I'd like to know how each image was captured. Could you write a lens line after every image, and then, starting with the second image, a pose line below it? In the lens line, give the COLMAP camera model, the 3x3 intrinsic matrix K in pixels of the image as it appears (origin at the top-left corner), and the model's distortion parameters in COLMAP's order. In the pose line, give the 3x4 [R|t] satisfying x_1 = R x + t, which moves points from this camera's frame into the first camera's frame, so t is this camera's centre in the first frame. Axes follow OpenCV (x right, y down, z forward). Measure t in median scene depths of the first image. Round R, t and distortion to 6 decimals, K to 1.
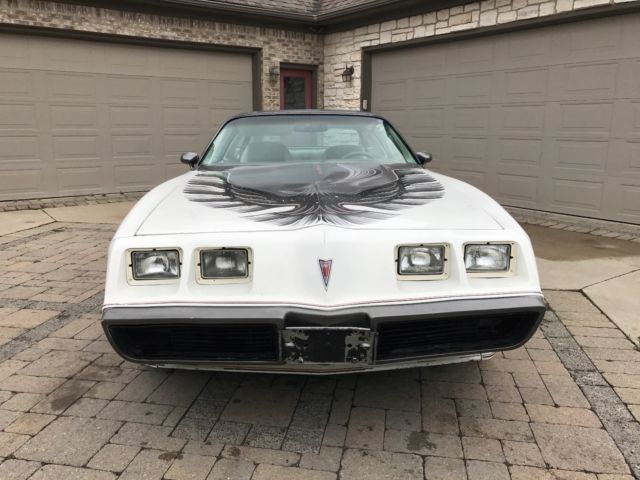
lens RADIAL K [[528.6, 0, 316.6], [0, 528.6, 238.3], [0, 0, 1]] dist [0.019911, -0.017581]
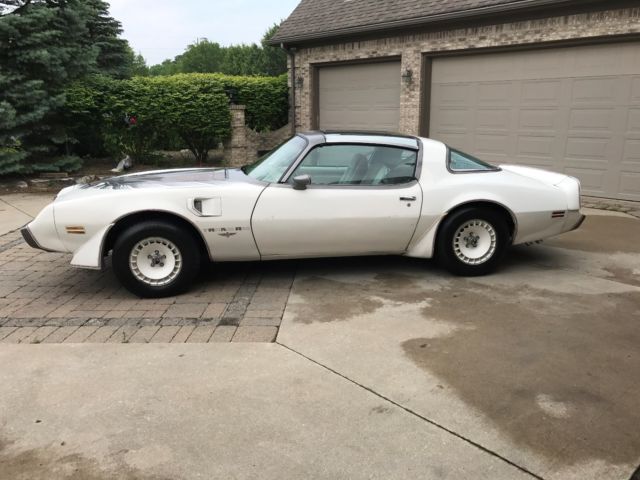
lens RADIAL K [[528.6, 0, 318.7], [0, 528.6, 239.5], [0, 0, 1]] dist [0.019911, -0.017581]
pose [[0.114020, 0.236409, -0.964941, 0.610958], [-0.203480, 0.956241, 0.210234, -0.125611], [0.972417, 0.172375, 0.157135, 0.412201]]
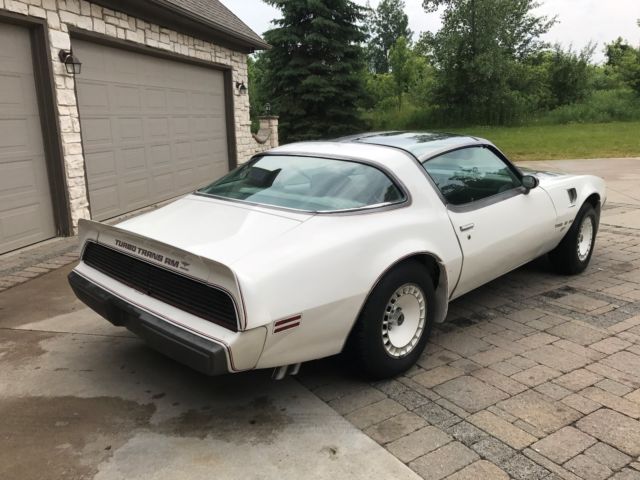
lens RADIAL K [[528.6, 0, 318.2], [0, 528.6, 236.7], [0, 0, 1]] dist [0.019911, -0.017581]
pose [[-0.685688, -0.152846, 0.711667, -0.316941], [0.165868, 0.919172, 0.357225, -0.218797], [-0.708745, 0.362988, -0.604913, 0.882148]]
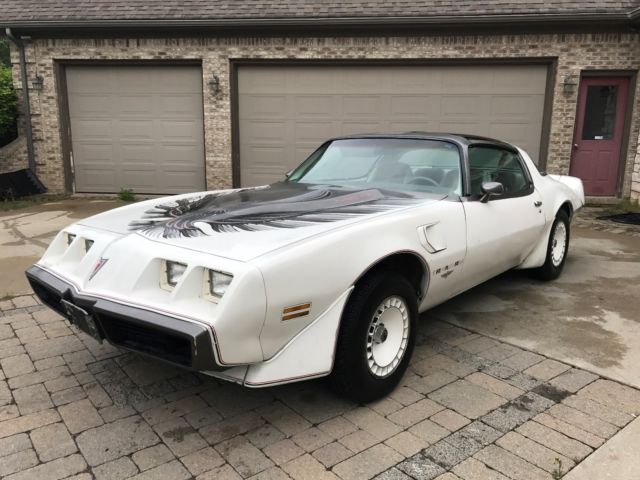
lens RADIAL K [[528.6, 0, 316.5], [0, 528.6, 235.4], [0, 0, 1]] dist [0.019911, -0.017581]
pose [[0.736152, 0.135122, -0.663191, 0.271066], [-0.150054, 0.988067, 0.034752, -0.028862], [0.659973, 0.073932, 0.747643, 0.077560]]
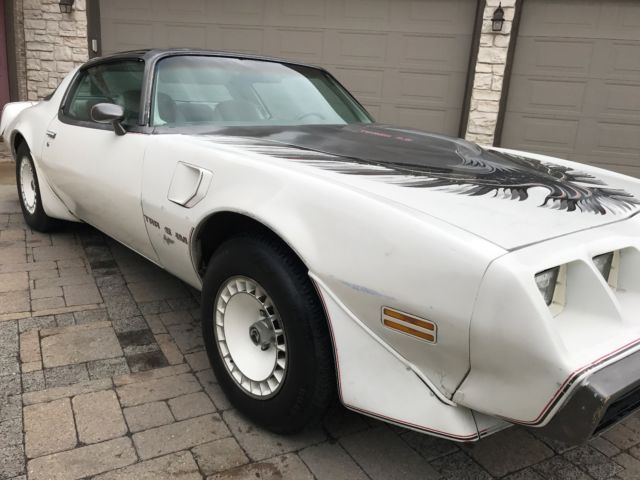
lens RADIAL K [[528.6, 0, 318.9], [0, 528.6, 240.6], [0, 0, 1]] dist [0.019911, -0.017581]
pose [[0.774913, -0.120028, 0.620566, -0.212778], [0.066231, 0.991819, 0.109130, -0.024049], [-0.628588, -0.043466, 0.776523, 0.153883]]
